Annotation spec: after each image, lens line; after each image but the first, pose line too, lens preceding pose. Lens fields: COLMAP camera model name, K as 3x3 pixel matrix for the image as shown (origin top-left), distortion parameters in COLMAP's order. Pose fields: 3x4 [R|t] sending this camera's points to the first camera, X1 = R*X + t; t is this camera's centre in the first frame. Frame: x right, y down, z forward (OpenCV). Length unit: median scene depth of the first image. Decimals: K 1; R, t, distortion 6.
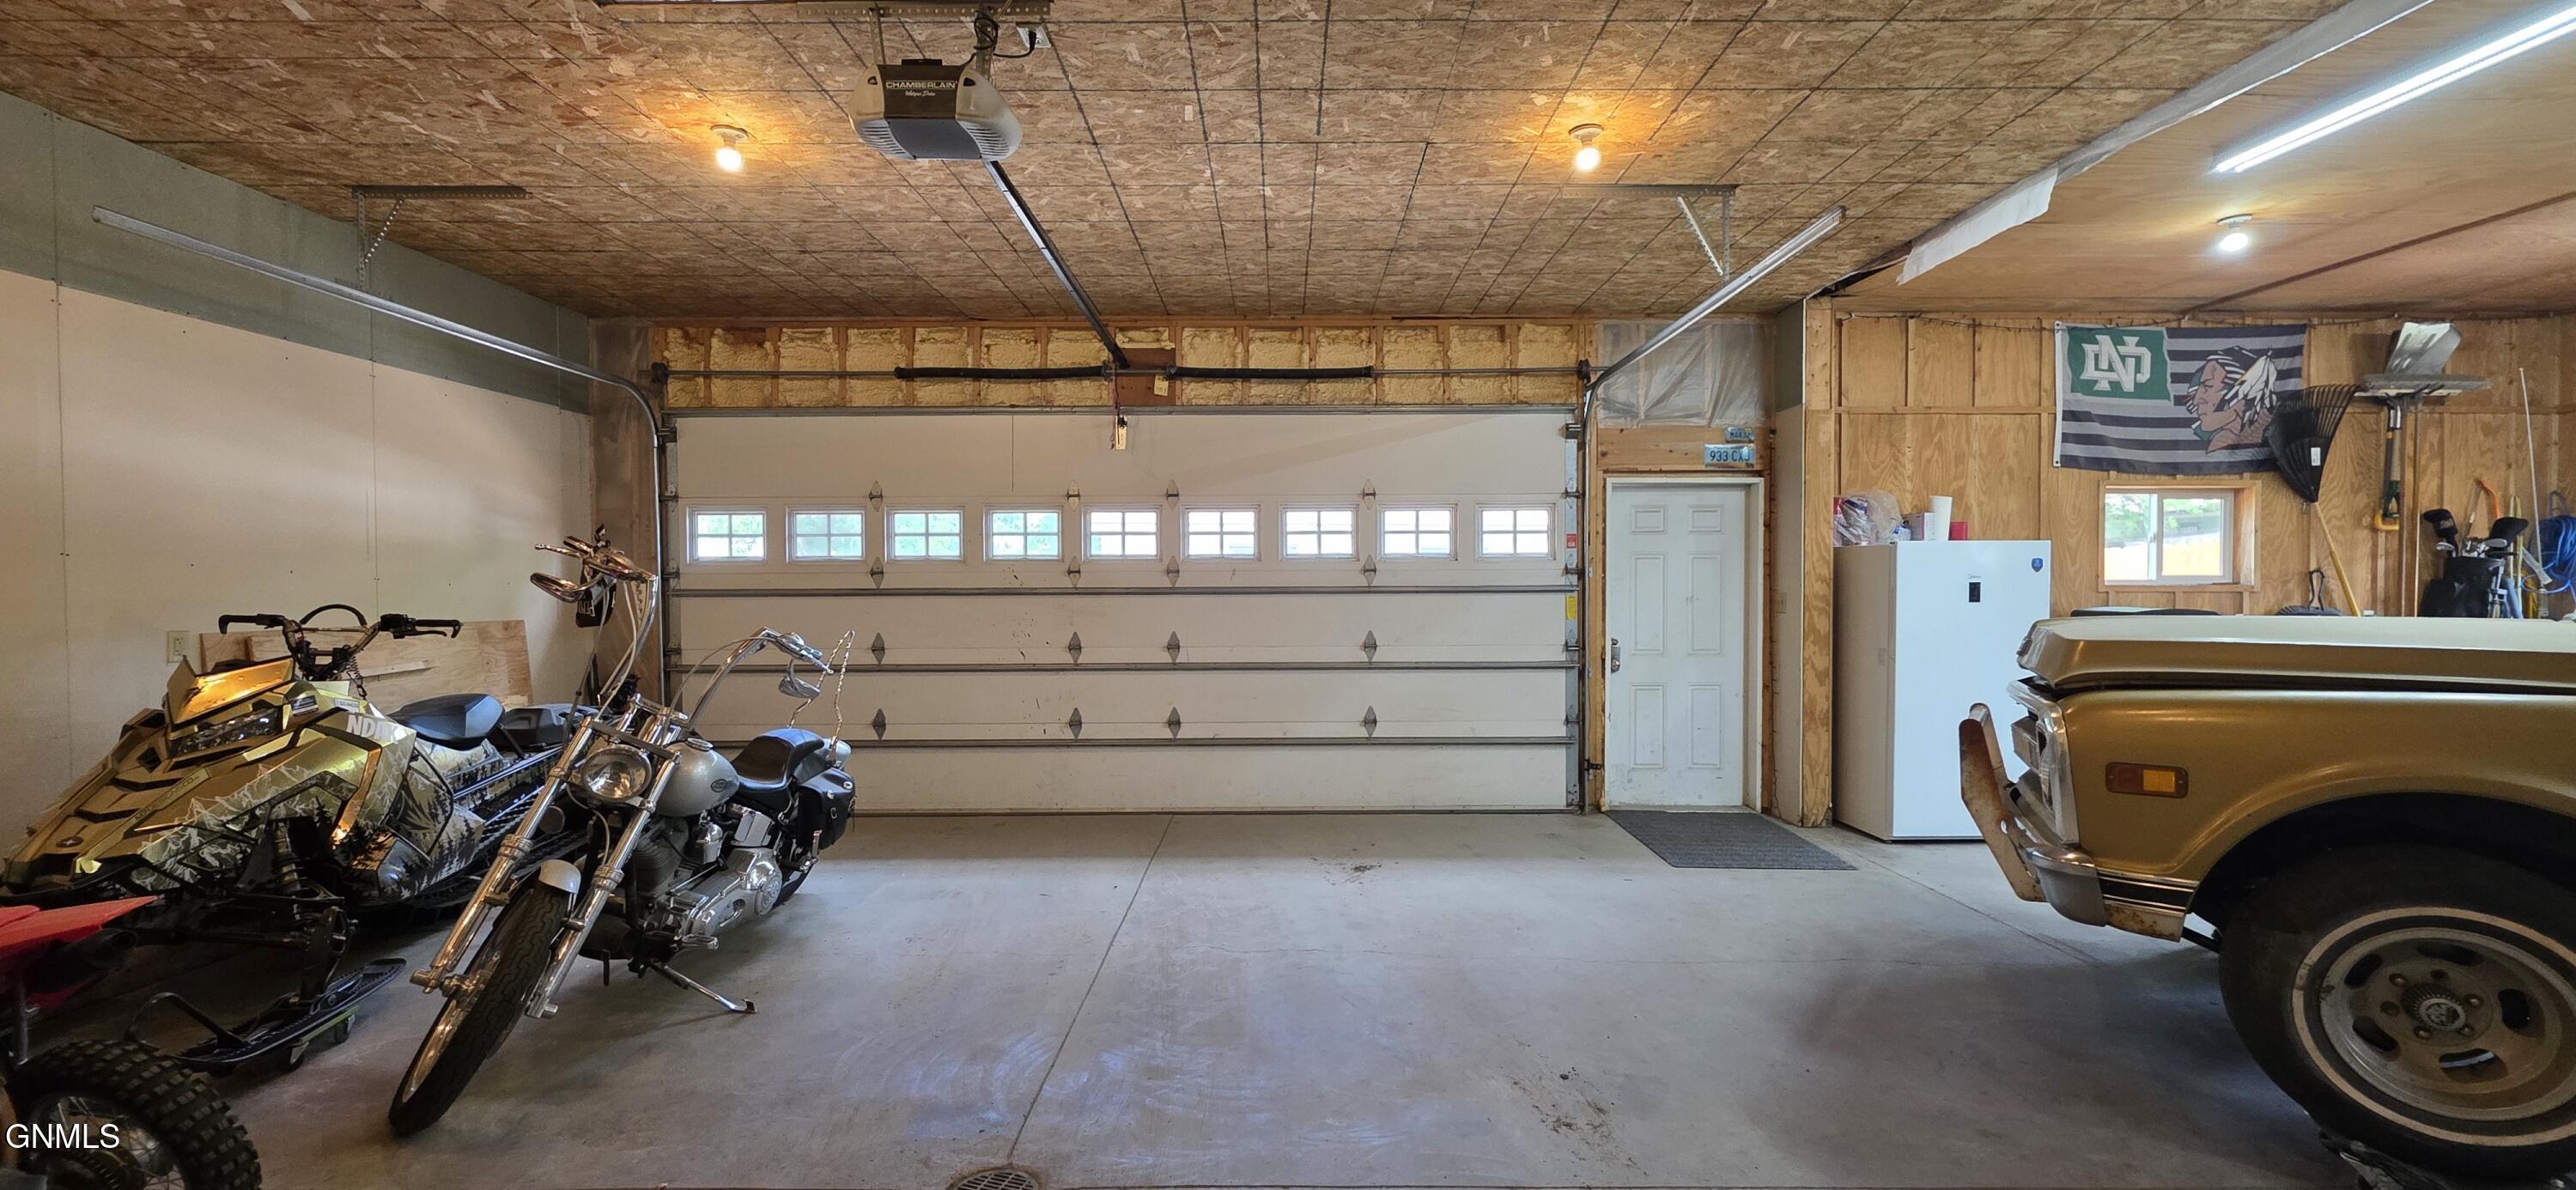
lens RADIAL K [[1030.2, 0, 1287.5], [0, 1030.2, 601.7], [0, 0, 1]] dist [-0.000168, -0.000445]
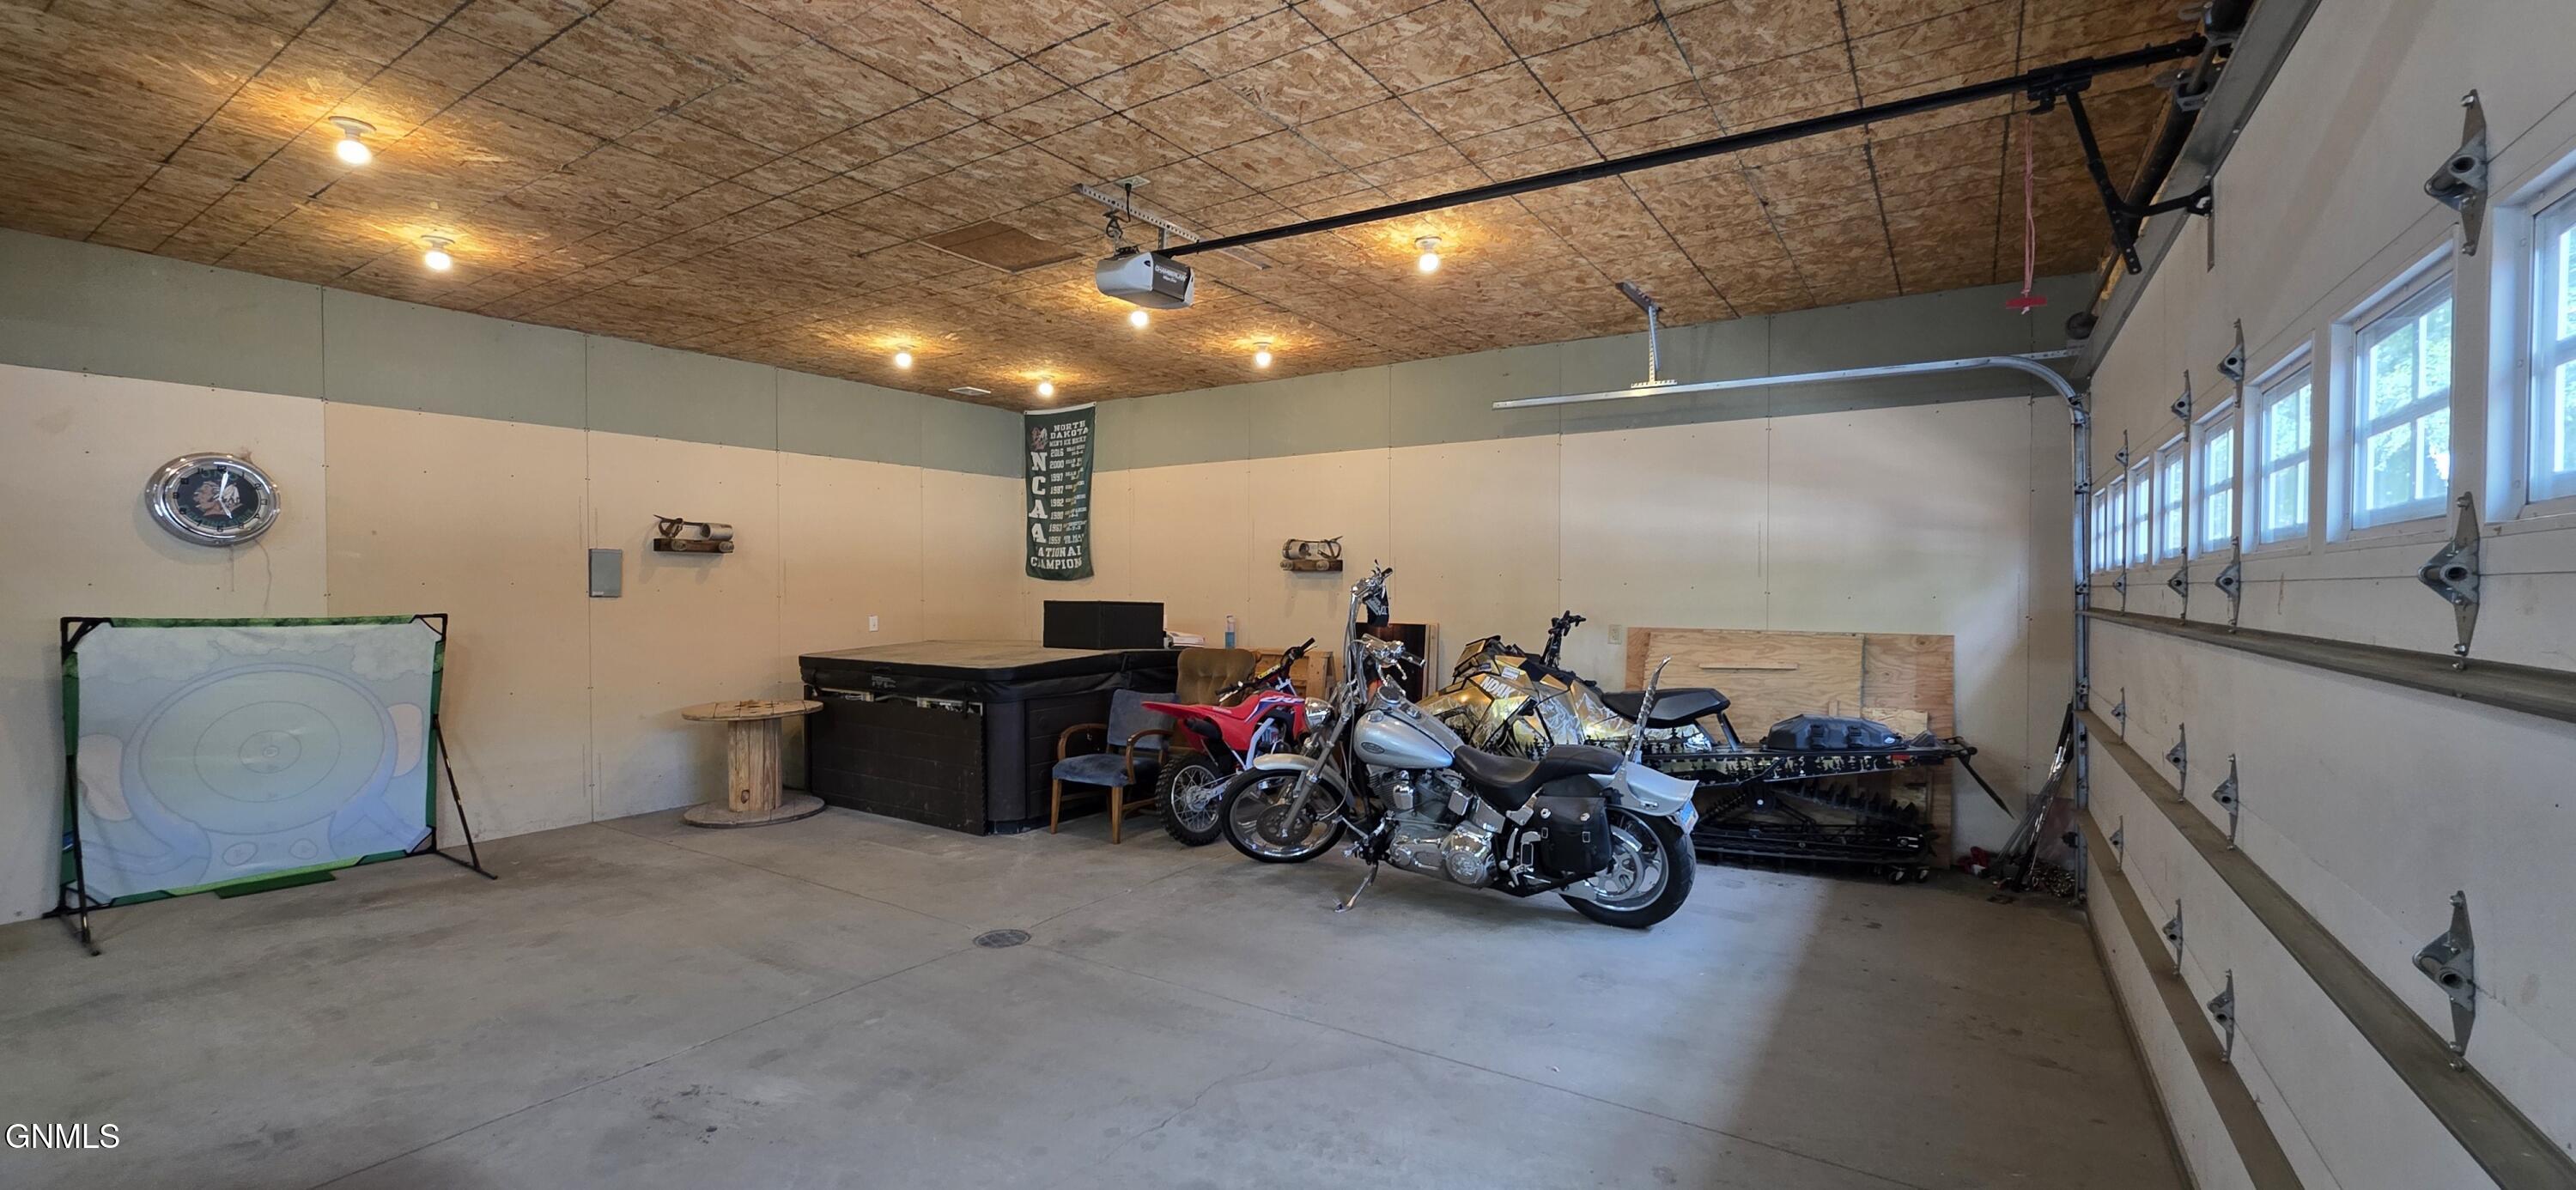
lens RADIAL K [[1030.2, 0, 1287.5], [0, 1030.2, 601.7], [0, 0, 1]] dist [-0.000168, -0.000445]
pose [[-0.558893, 0.015497, -0.829095, 0.532370], [-0.013123, 0.999535, 0.027529, -0.042690], [0.829136, 0.026266, -0.558430, 1.385657]]
